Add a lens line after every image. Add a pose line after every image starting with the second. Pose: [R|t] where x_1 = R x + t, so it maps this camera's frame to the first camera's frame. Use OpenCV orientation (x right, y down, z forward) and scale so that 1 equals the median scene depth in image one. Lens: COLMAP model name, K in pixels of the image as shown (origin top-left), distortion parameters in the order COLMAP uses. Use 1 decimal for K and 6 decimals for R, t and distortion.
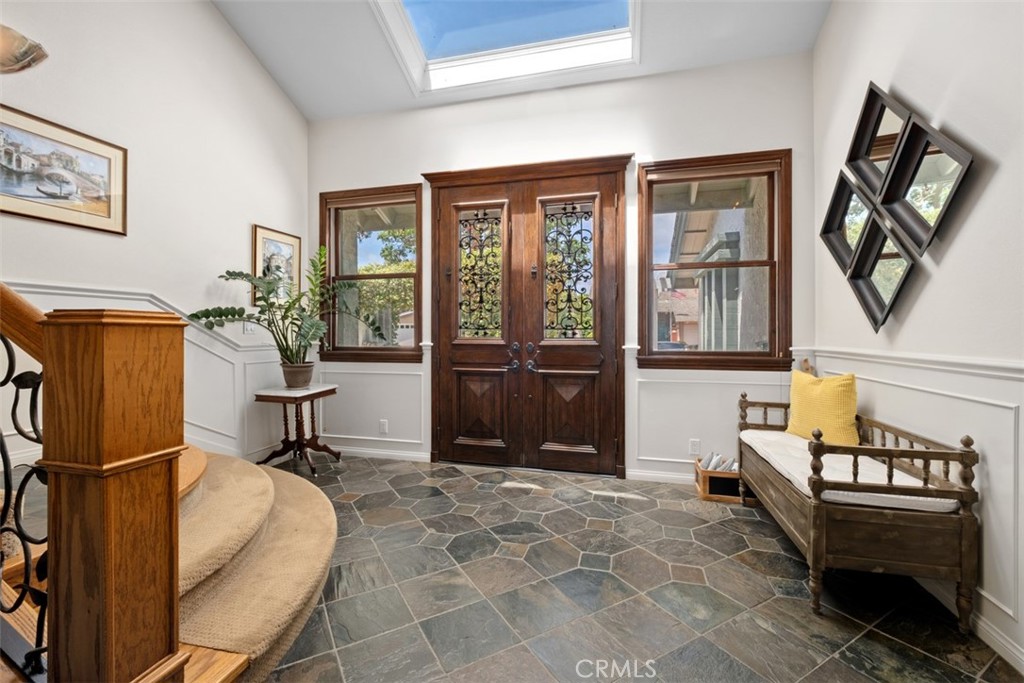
lens RADIAL K [[437.6, 0, 514.5], [0, 437.6, 336.9], [0, 0, 1]] dist [0.000730, -0.005473]
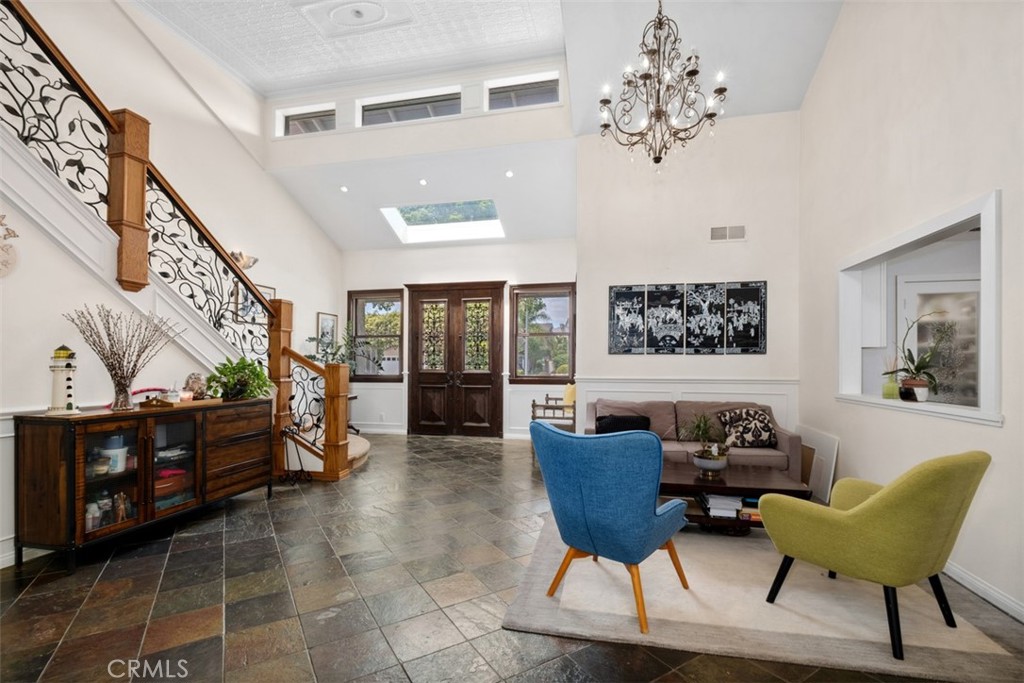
lens RADIAL K [[457.6, 0, 519.0], [0, 457.6, 363.8], [0, 0, 1]] dist [0.002131, -0.000025]
pose [[0.999226, 0.001734, 0.039306, 0.231576], [-0.001356, 0.999953, -0.009641, -0.004382], [-0.039321, 0.009580, 0.999181, -1.094655]]
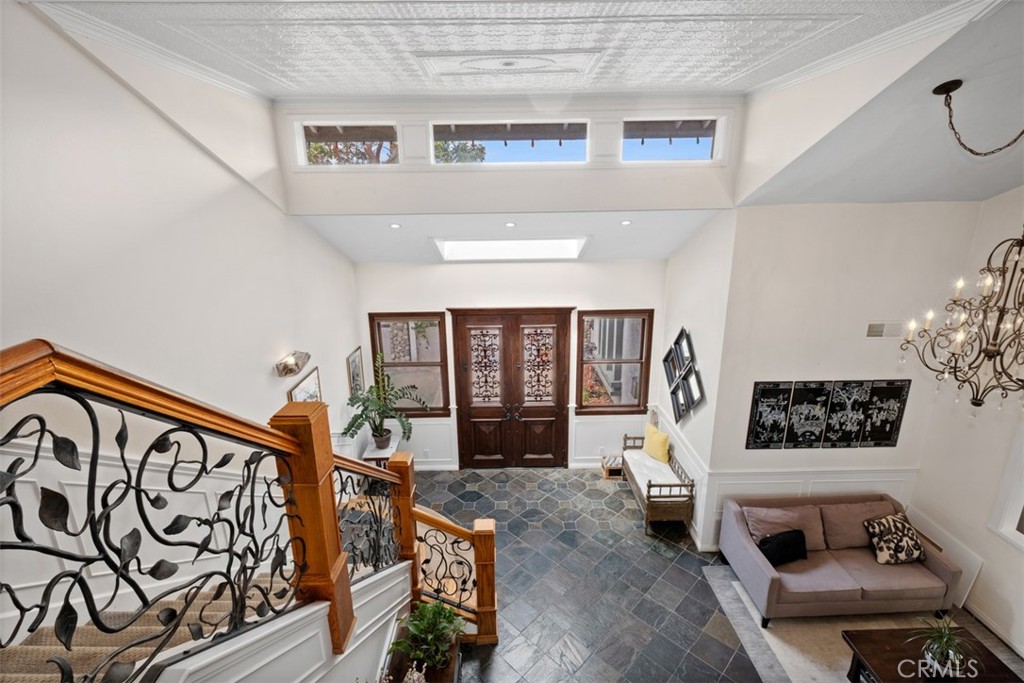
lens RADIAL K [[469.8, 0, 514.9], [0, 469.8, 334.2], [0, 0, 1]] dist [-0.003189, -0.000465]
pose [[0.964515, -0.083426, 0.250503, -0.428740], [0.014550, 0.964121, 0.265064, -0.773148], [-0.263628, -0.252014, 0.931123, -0.700339]]
